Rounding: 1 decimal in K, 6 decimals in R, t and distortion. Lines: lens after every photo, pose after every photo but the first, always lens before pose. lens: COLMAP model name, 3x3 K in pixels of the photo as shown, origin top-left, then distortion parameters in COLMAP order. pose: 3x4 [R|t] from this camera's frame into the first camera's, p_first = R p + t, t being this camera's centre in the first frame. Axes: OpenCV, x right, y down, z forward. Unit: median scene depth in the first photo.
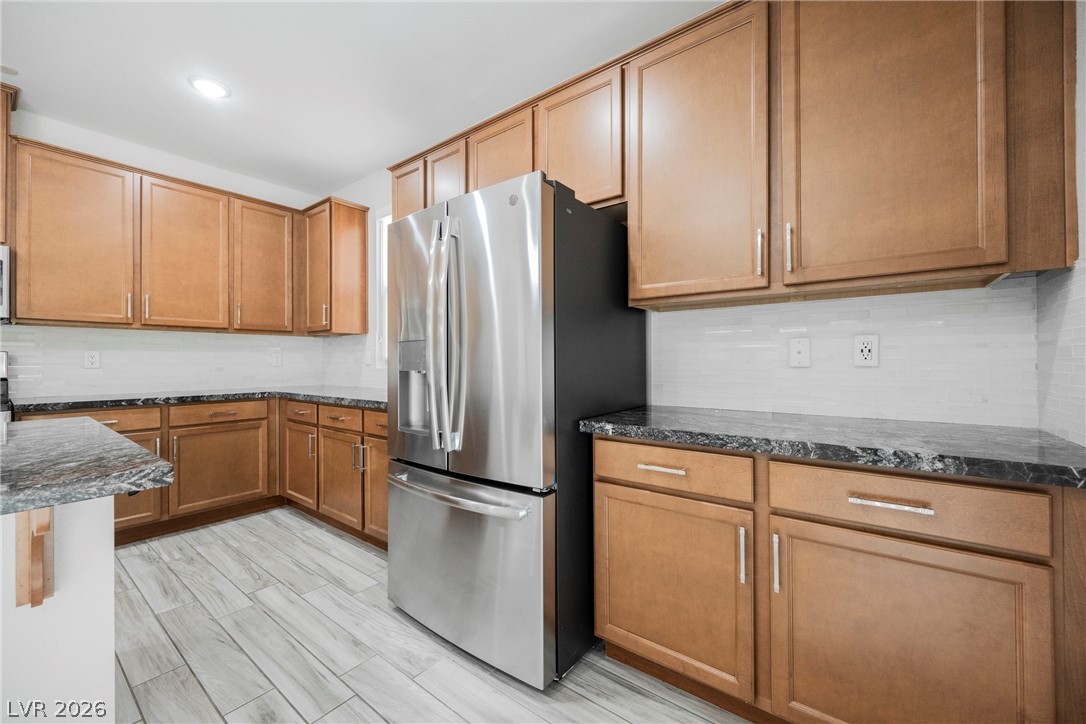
lens RADIAL K [[429.1, 0, 543.0], [0, 429.1, 362.0], [0, 0, 1]] dist [-0.001481, -0.000150]
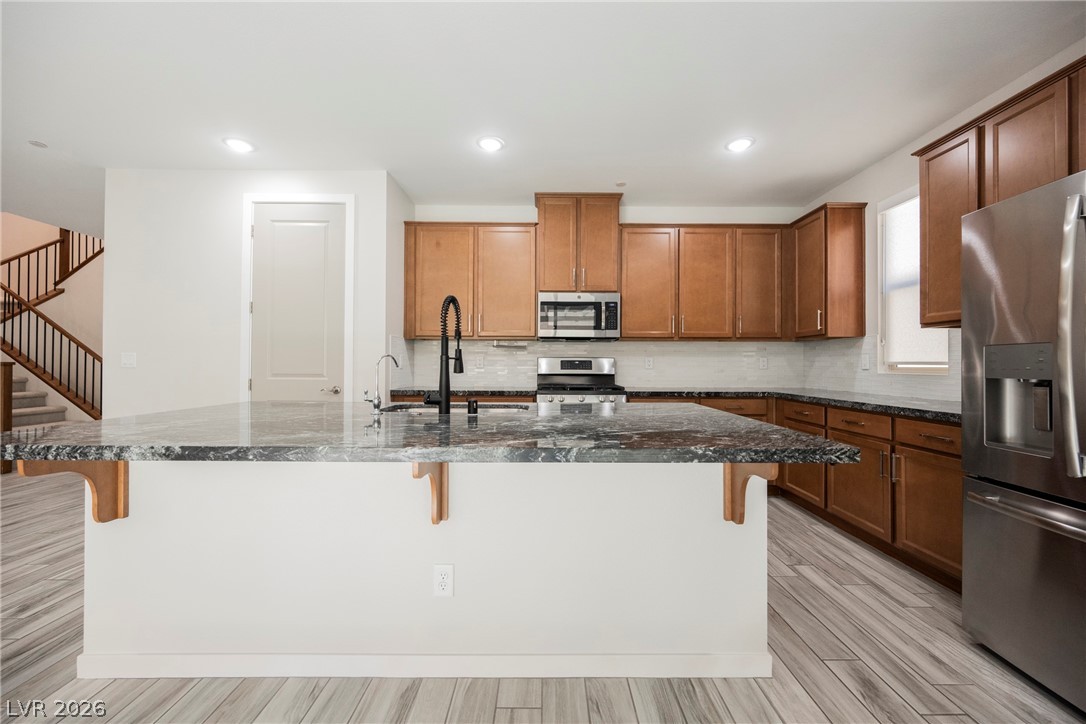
lens RADIAL K [[421.6, 0, 543.0], [0, 421.6, 362.0], [0, 0, 1]] dist [-0.001969, -0.000132]
pose [[0.612008, 0.002474, -0.790848, -0.159457], [-0.006723, 0.999975, -0.002075, -0.003872], [0.790823, 0.006587, 0.612010, -0.194345]]
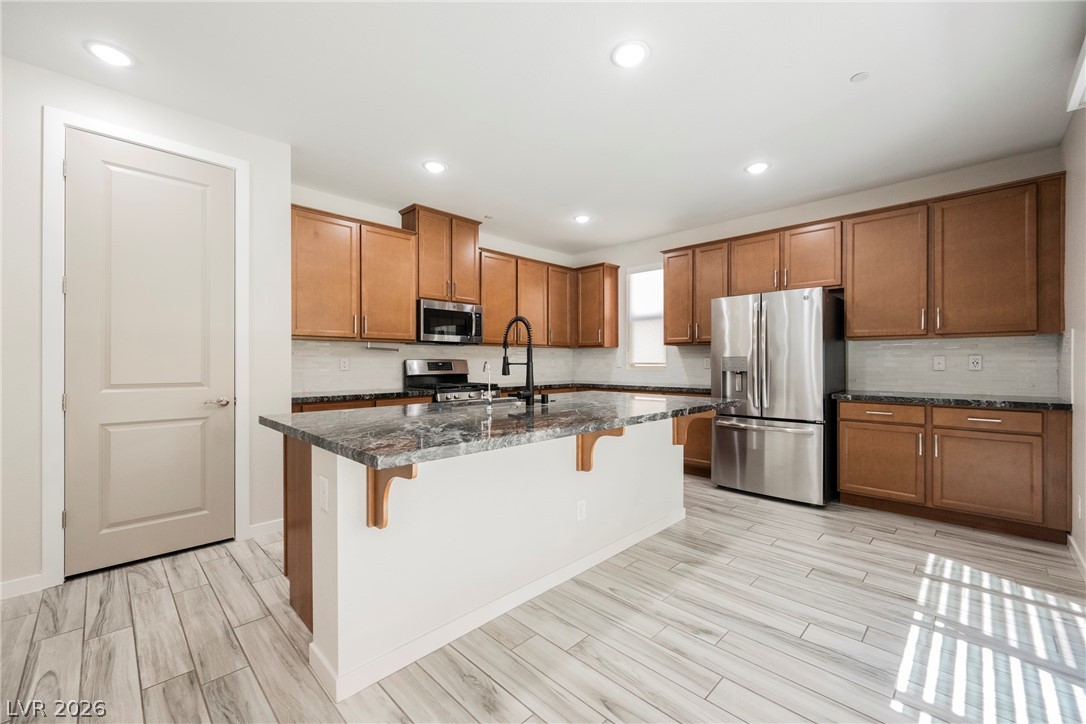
lens RADIAL K [[443.1, 0, 542.6], [0, 443.1, 364.7], [0, 0, 1]] dist [0.000109, -0.000266]
pose [[0.991682, 0.003271, -0.128672, -0.700115], [-0.002548, 0.999980, 0.005780, -0.015703], [0.128688, -0.005404, 0.991670, -0.932344]]
